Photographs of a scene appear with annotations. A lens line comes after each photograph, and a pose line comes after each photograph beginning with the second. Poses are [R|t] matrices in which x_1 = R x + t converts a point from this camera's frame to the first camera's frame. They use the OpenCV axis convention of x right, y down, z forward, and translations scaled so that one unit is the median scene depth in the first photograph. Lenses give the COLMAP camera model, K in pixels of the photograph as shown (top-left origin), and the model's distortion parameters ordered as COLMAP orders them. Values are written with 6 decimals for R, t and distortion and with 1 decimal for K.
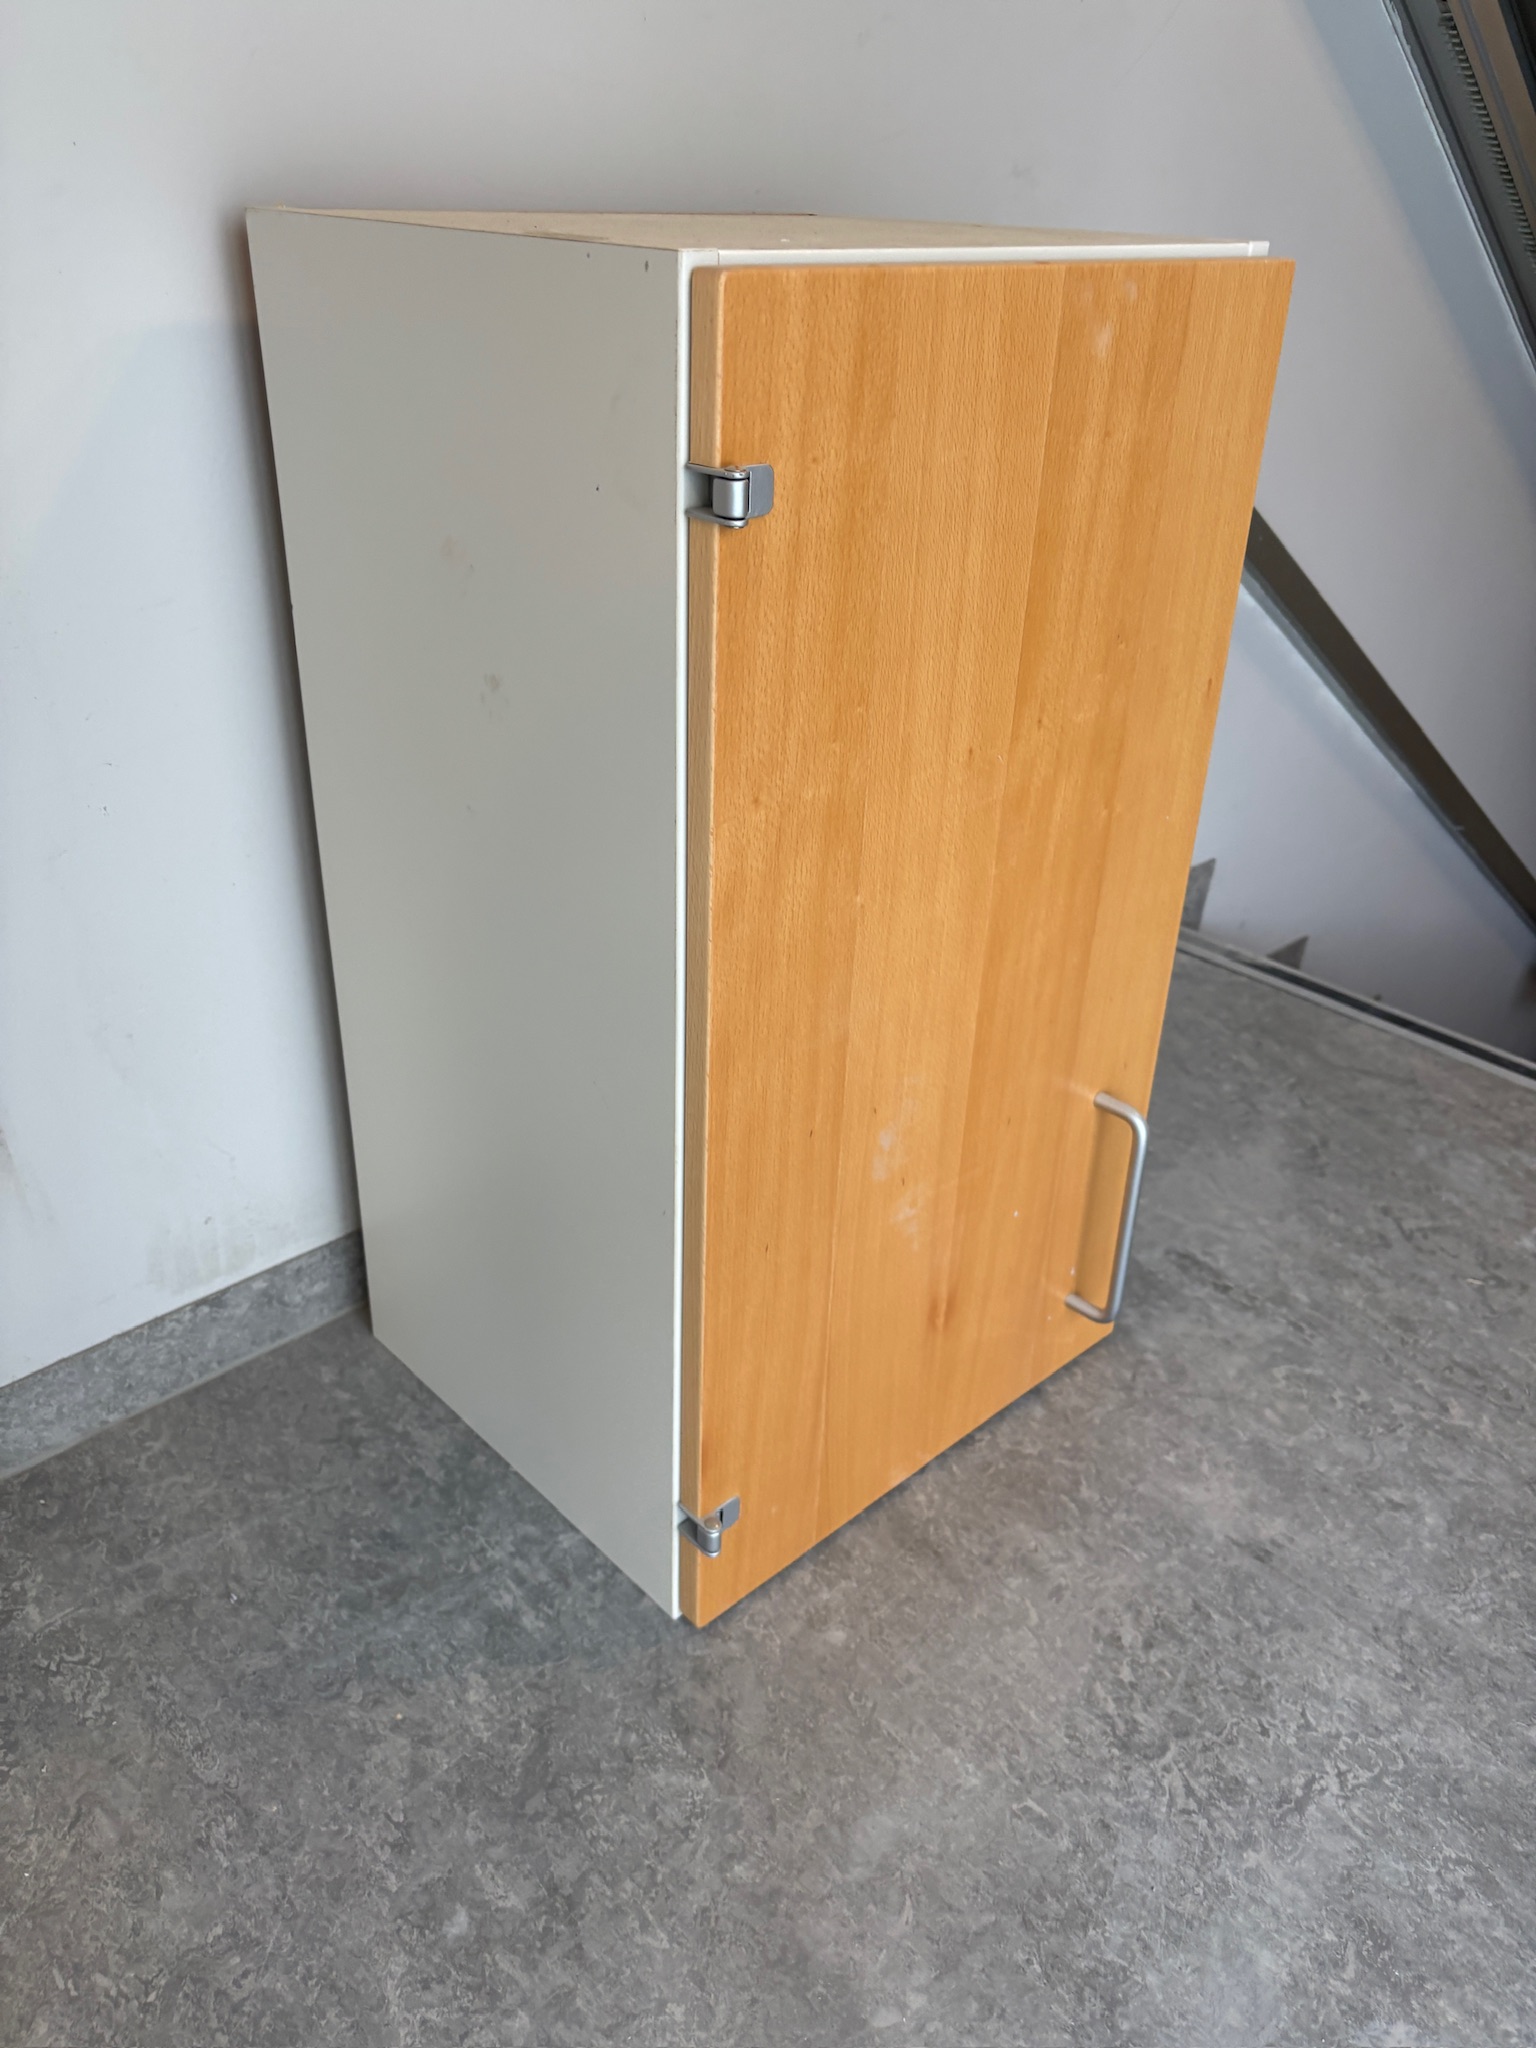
lens RADIAL K [[1548.6, 0, 768.0], [0, 1548.6, 1024.0], [0, 0, 1]] dist [0.039840, -0.028525]
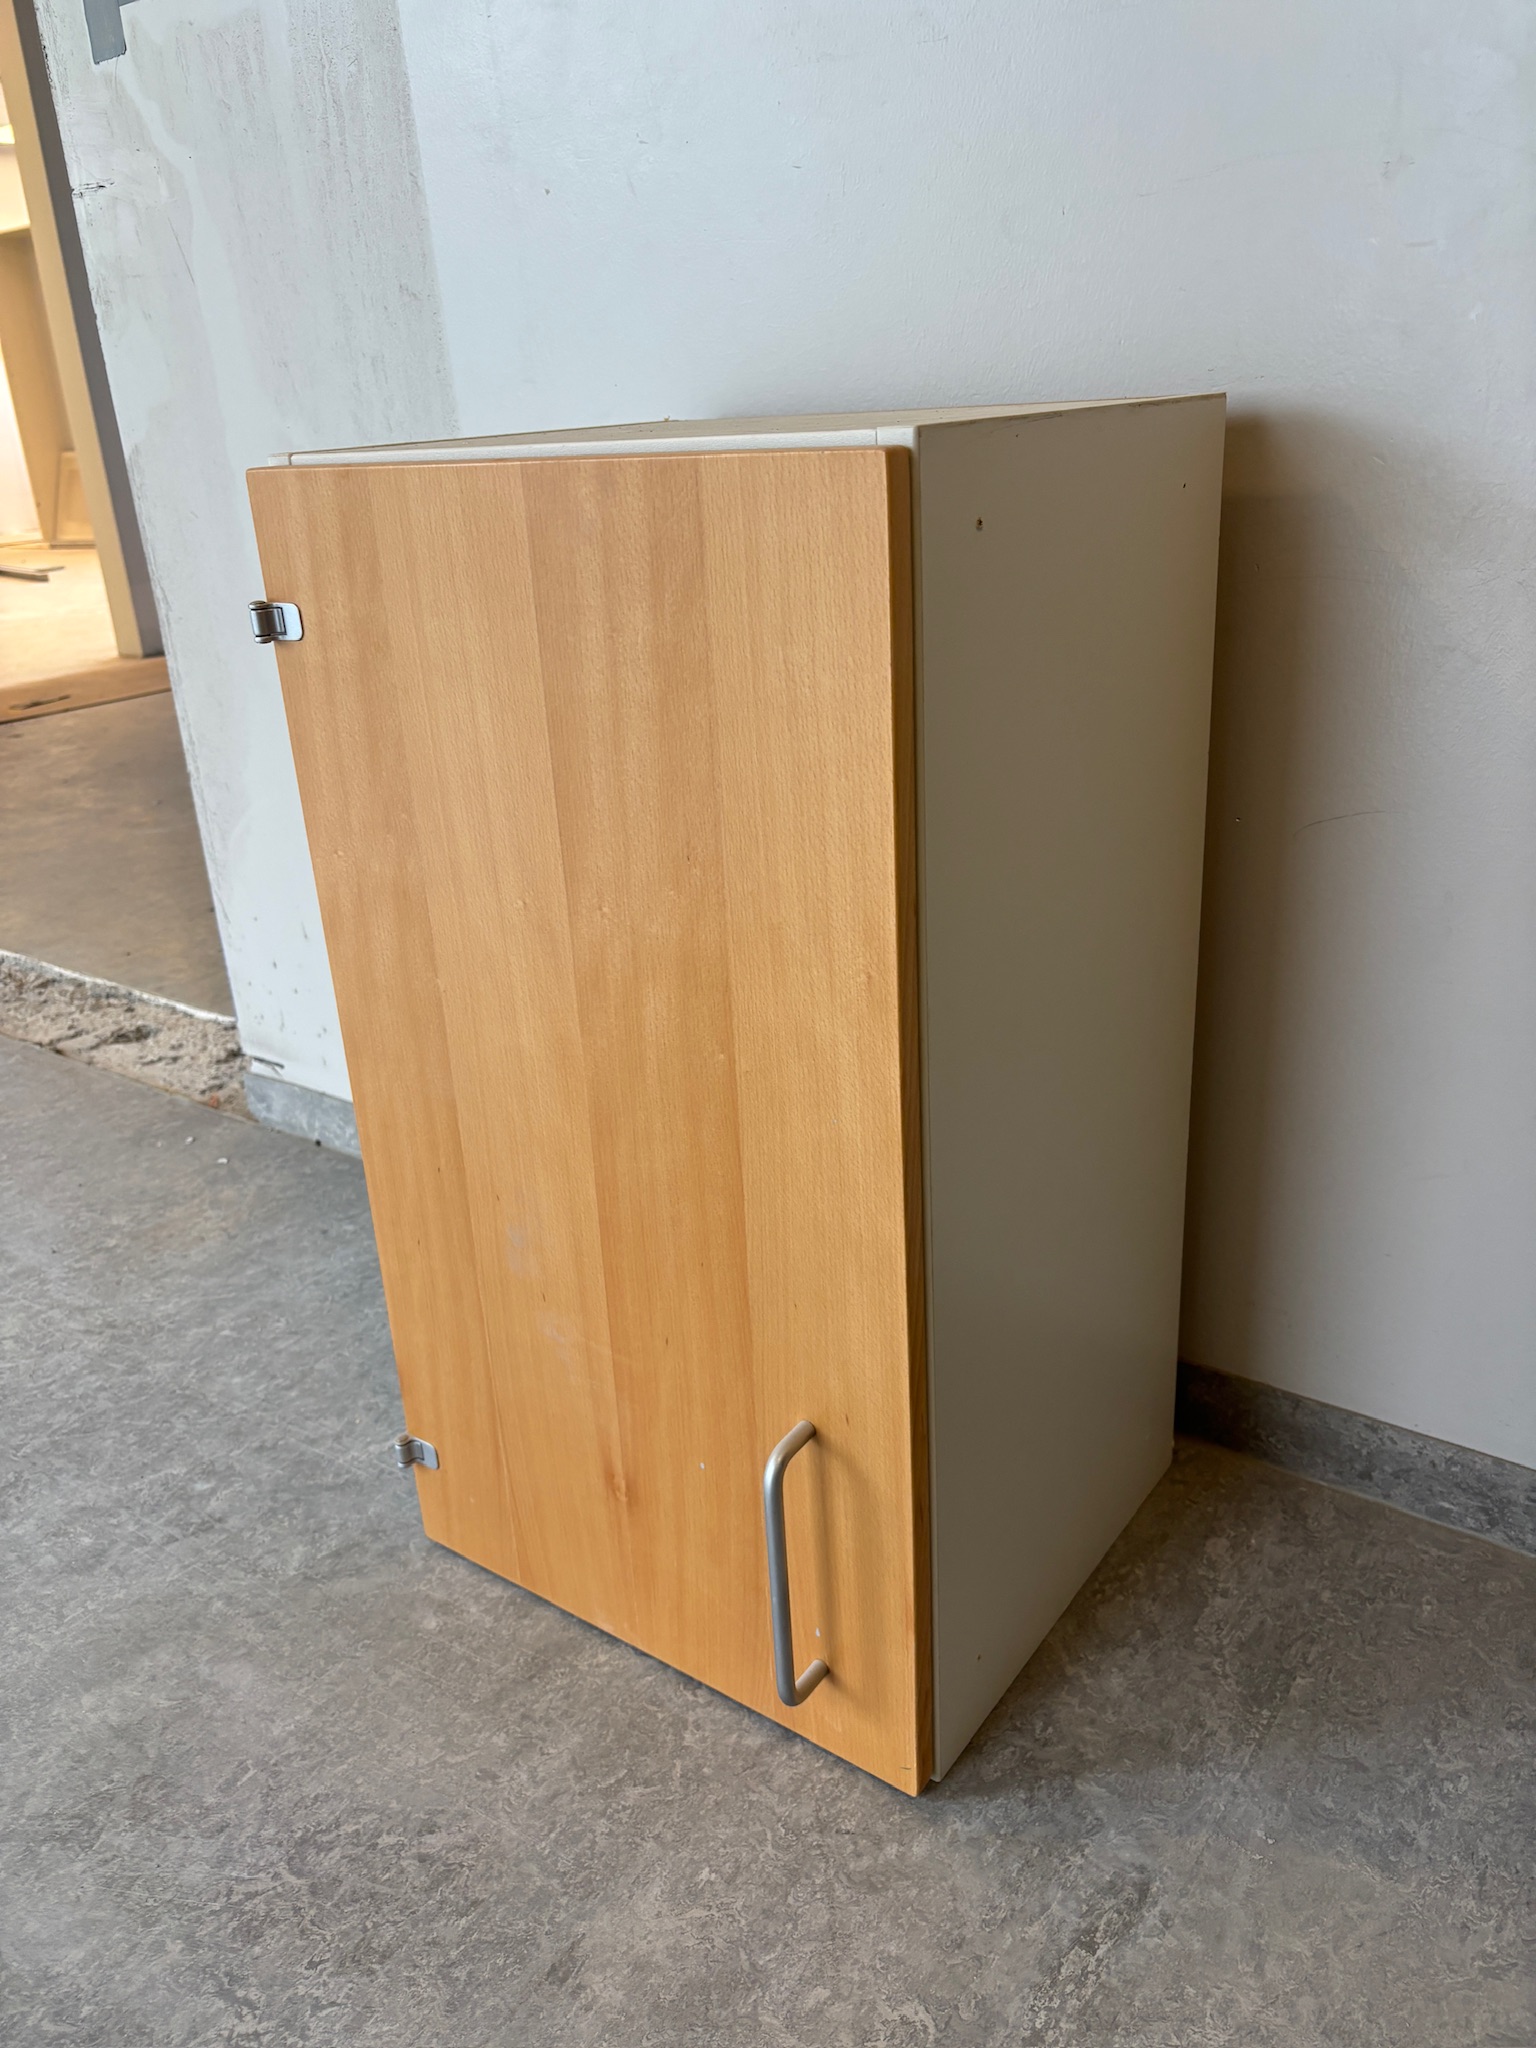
lens RADIAL K [[1518.6, 0, 756.3], [0, 1518.6, 1044.2], [0, 0, 1]] dist [0.082084, -0.106949]
pose [[0.186482, 0.341765, -0.921098, 1.070680], [-0.418057, 0.876033, 0.240405, -0.378823], [0.889074, 0.340240, 0.306242, 0.795113]]
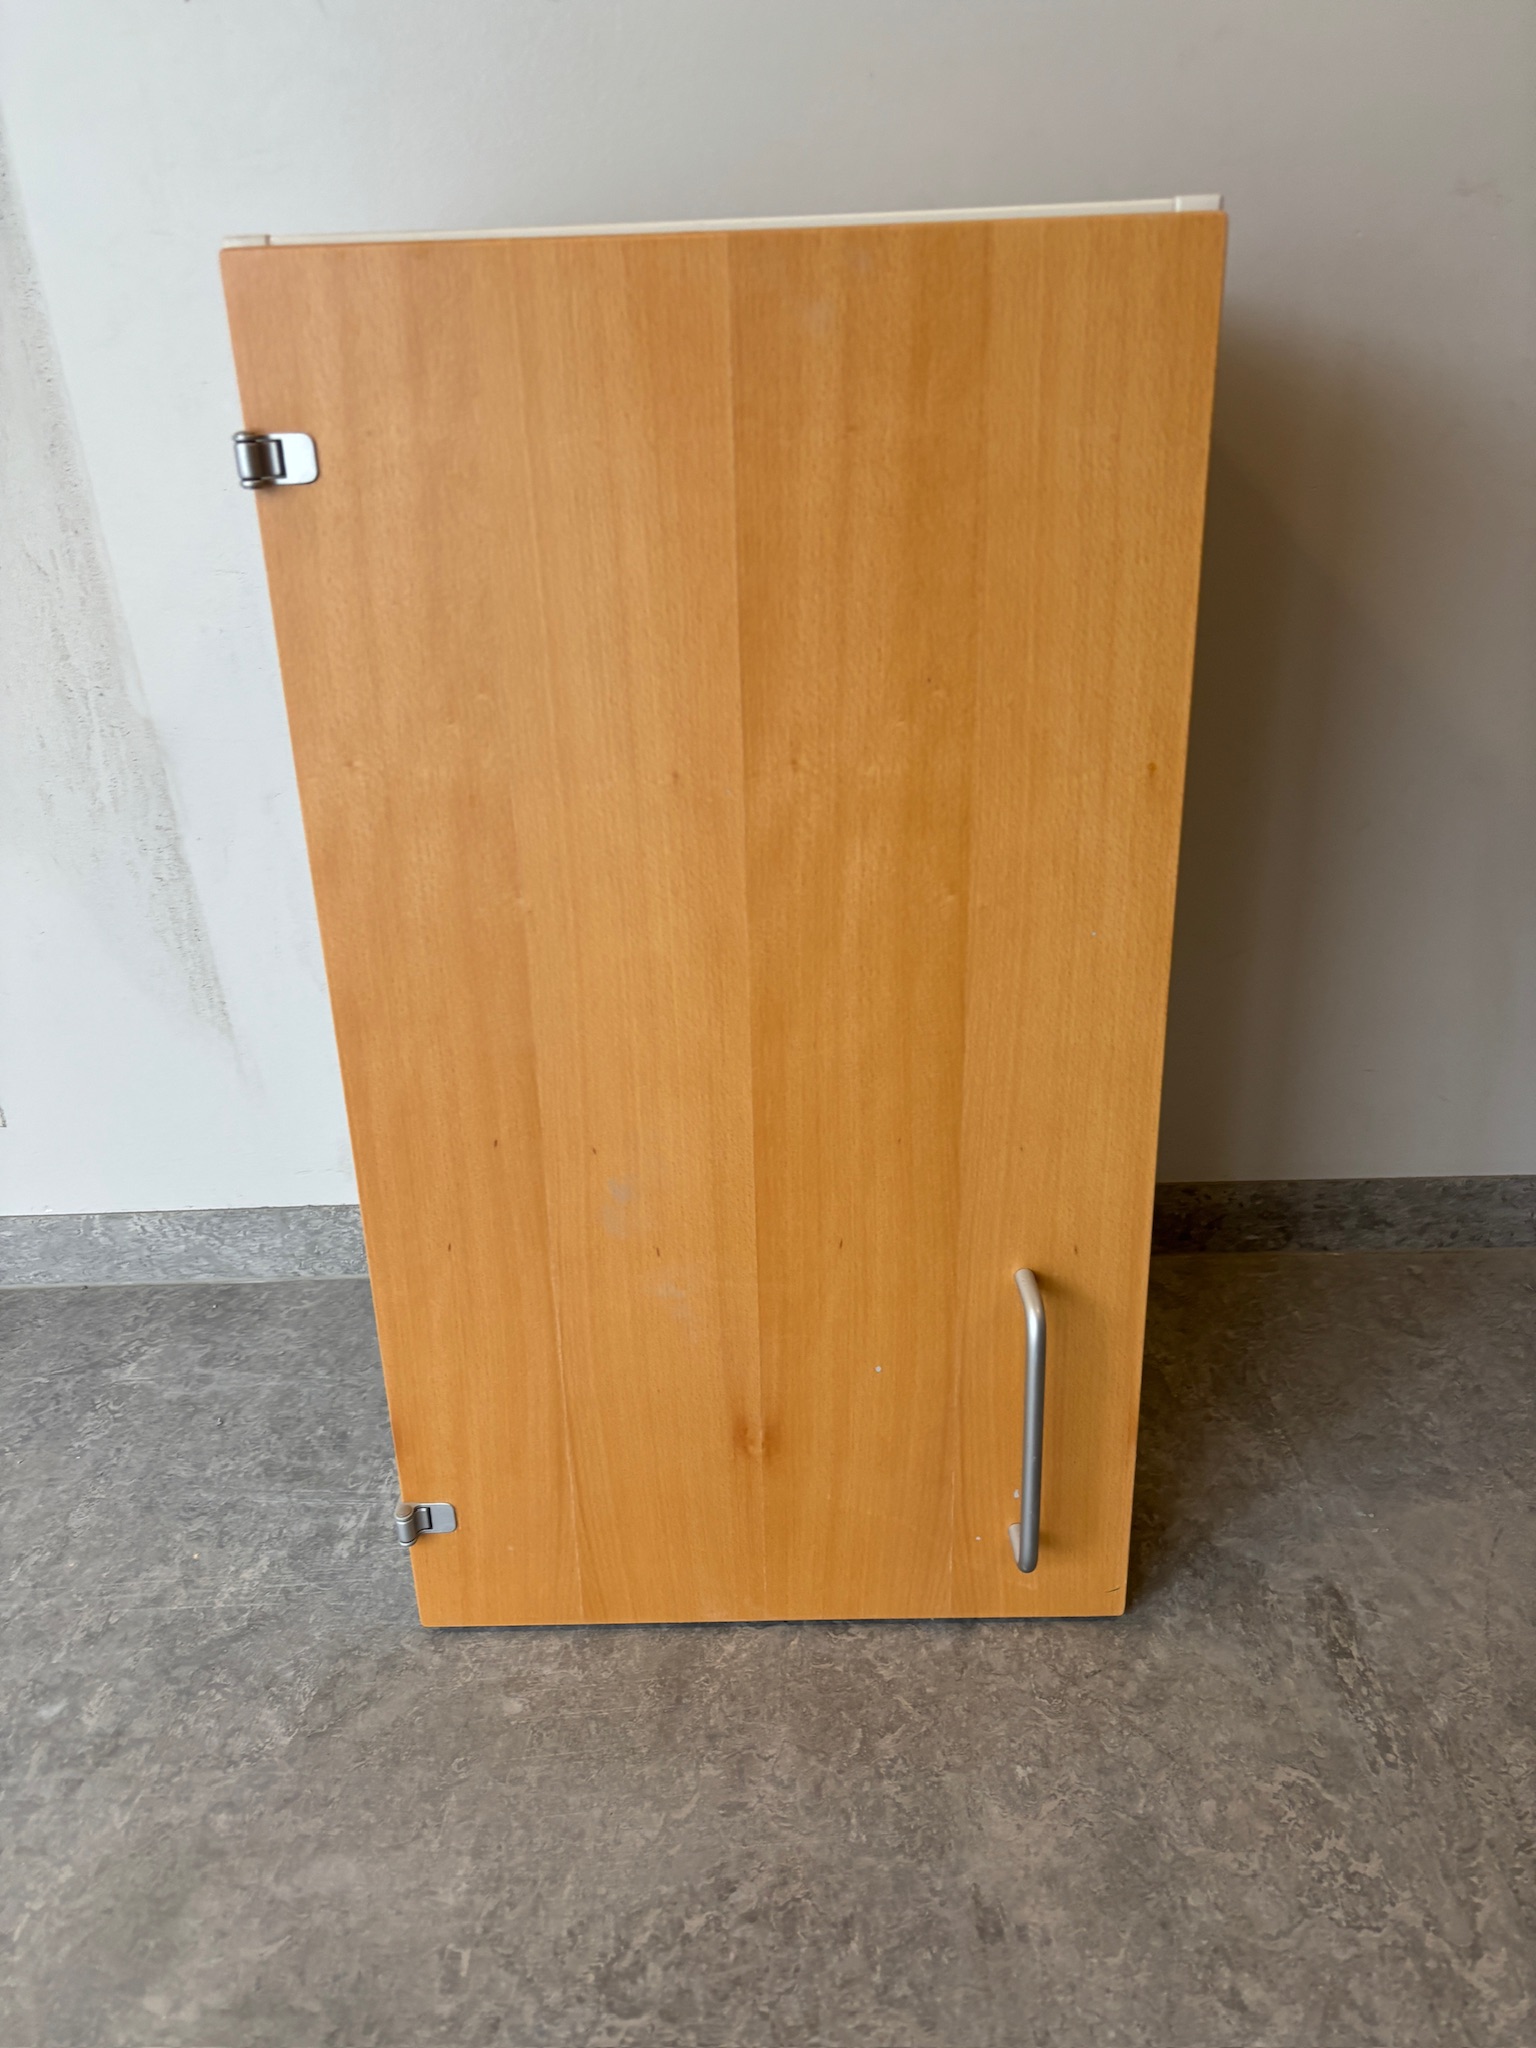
lens RADIAL K [[1508.3, 0, 744.4], [0, 1508.3, 1029.9], [0, 0, 1]] dist [0.080736, -0.100932]
pose [[0.719134, 0.214779, -0.660846, 0.726435], [-0.283245, 0.959041, 0.003467, -0.042912], [0.634523, 0.184688, 0.750514, 0.357273]]
